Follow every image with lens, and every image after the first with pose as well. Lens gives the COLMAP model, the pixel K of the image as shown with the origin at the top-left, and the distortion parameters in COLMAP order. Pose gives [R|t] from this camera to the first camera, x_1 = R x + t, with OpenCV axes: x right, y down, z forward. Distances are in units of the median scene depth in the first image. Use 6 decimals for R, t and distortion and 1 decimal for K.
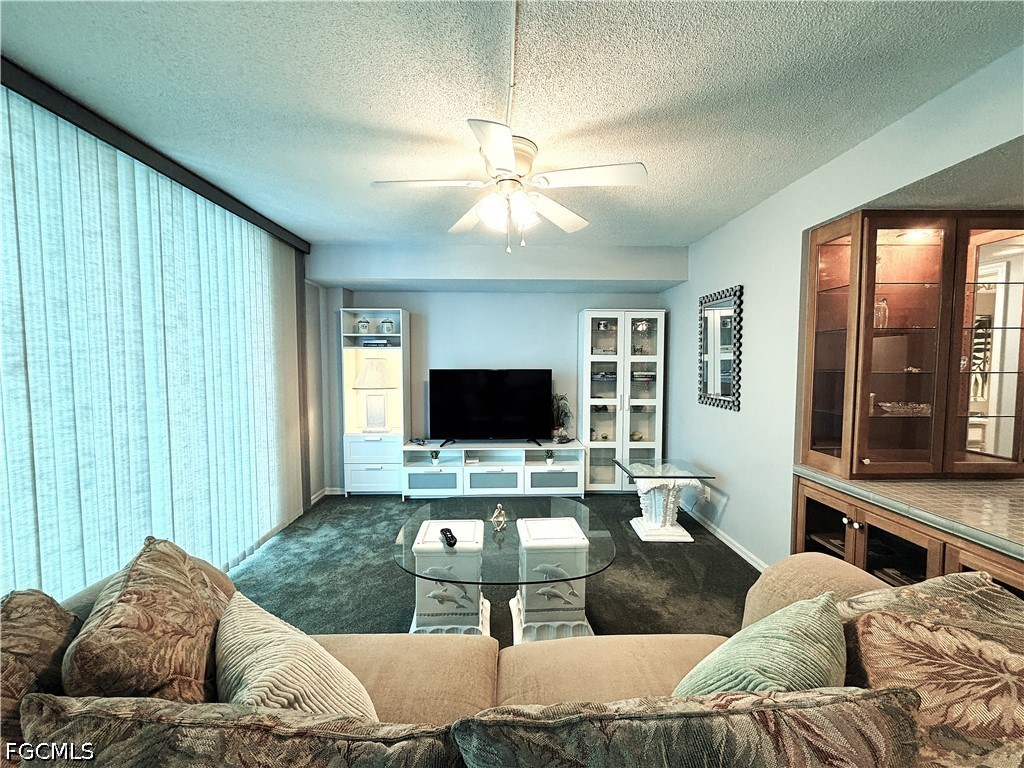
lens RADIAL K [[408.0, 0, 508.7], [0, 408.0, 382.9], [0, 0, 1]] dist [0.002061, -0.001059]
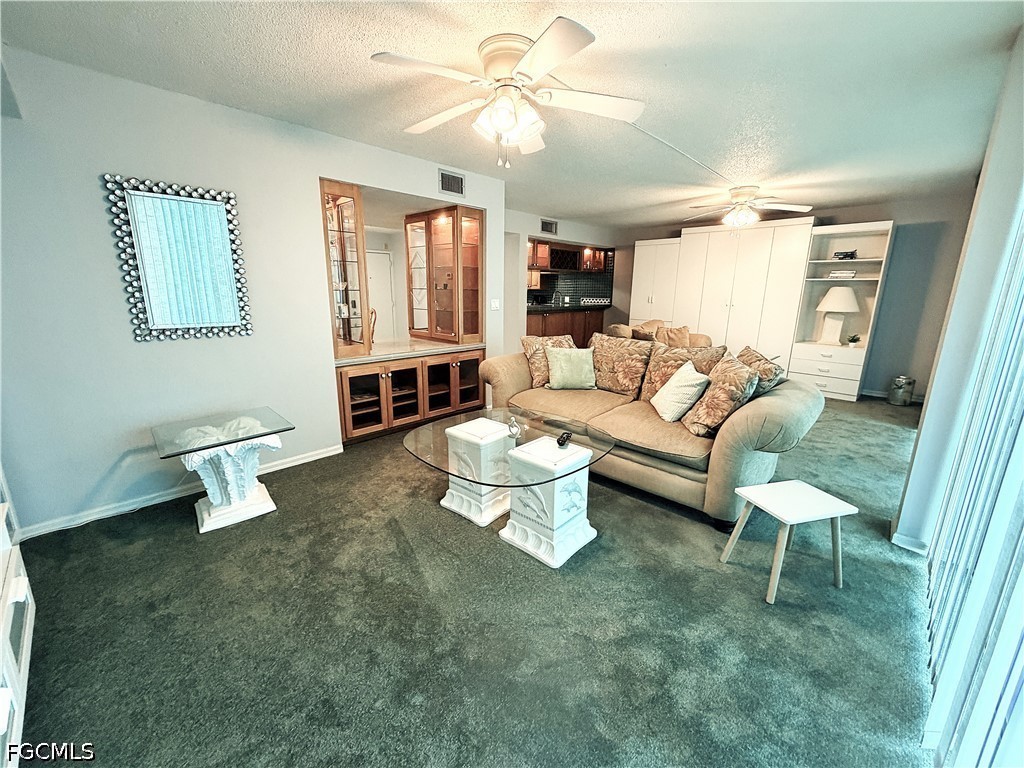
lens RADIAL K [[408.0, 0, 509.2], [0, 408.0, 382.4], [0, 0, 1]] dist [0.002061, -0.001059]
pose [[-0.700446, -0.165368, 0.694283, -0.389982], [0.028510, 0.965527, 0.258738, -0.037448], [-0.713136, 0.201026, -0.671584, 0.890934]]
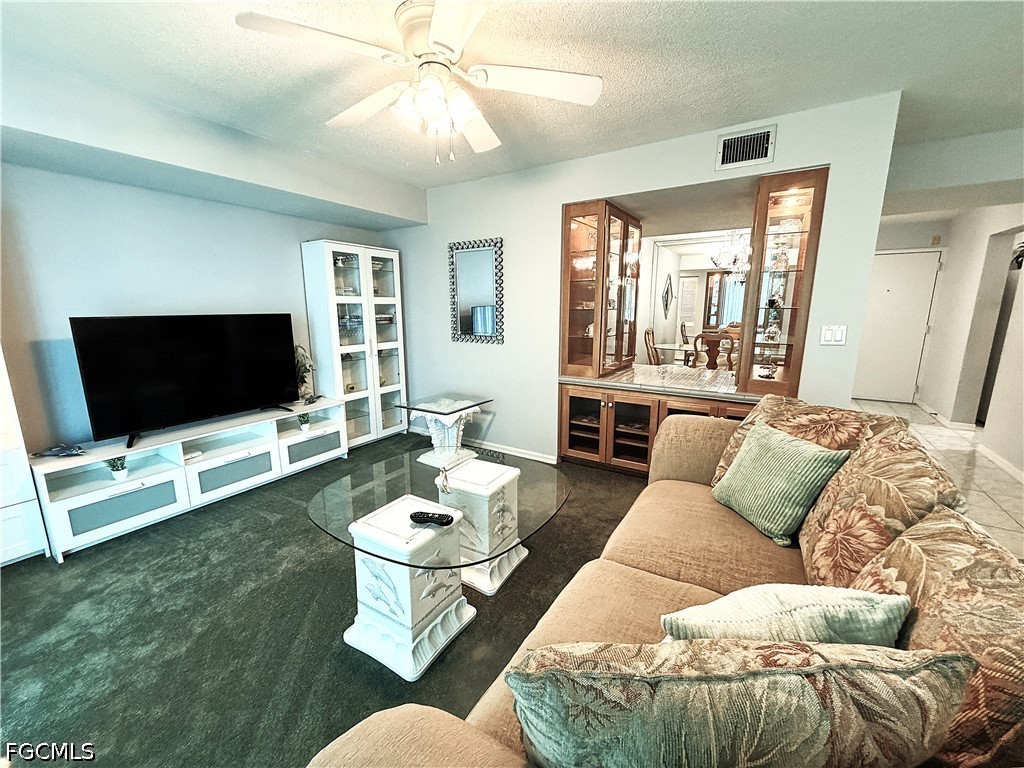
lens RADIAL K [[408.0, 0, 508.7], [0, 408.0, 383.7], [0, 0, 1]] dist [0.002061, -0.001059]
pose [[0.555969, -0.158765, 0.815900, -0.329745], [0.047421, 0.986049, 0.159560, -0.005326], [-0.829849, -0.050020, 0.555741, 0.208846]]
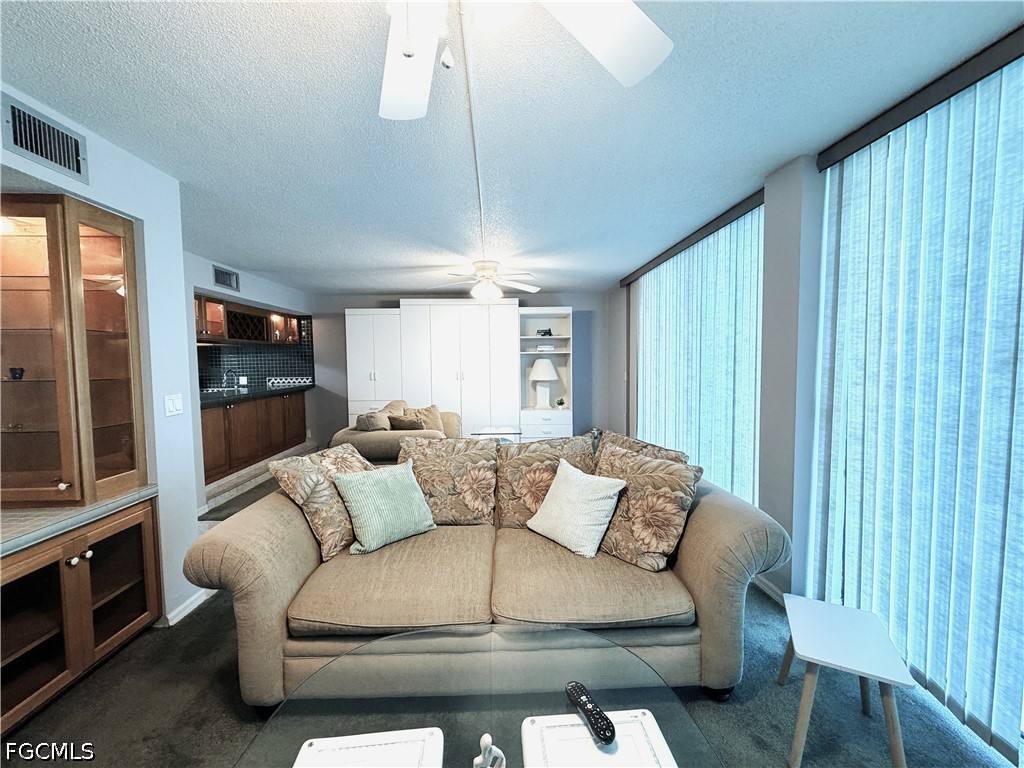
lens RADIAL K [[408.0, 0, 510.0], [0, 408.0, 384.7], [0, 0, 1]] dist [0.002061, -0.001059]
pose [[-0.999721, 0.015021, -0.018252, -0.024198], [0.012872, 0.993554, 0.112624, -0.041254], [0.019826, 0.112358, -0.993470, 0.703481]]
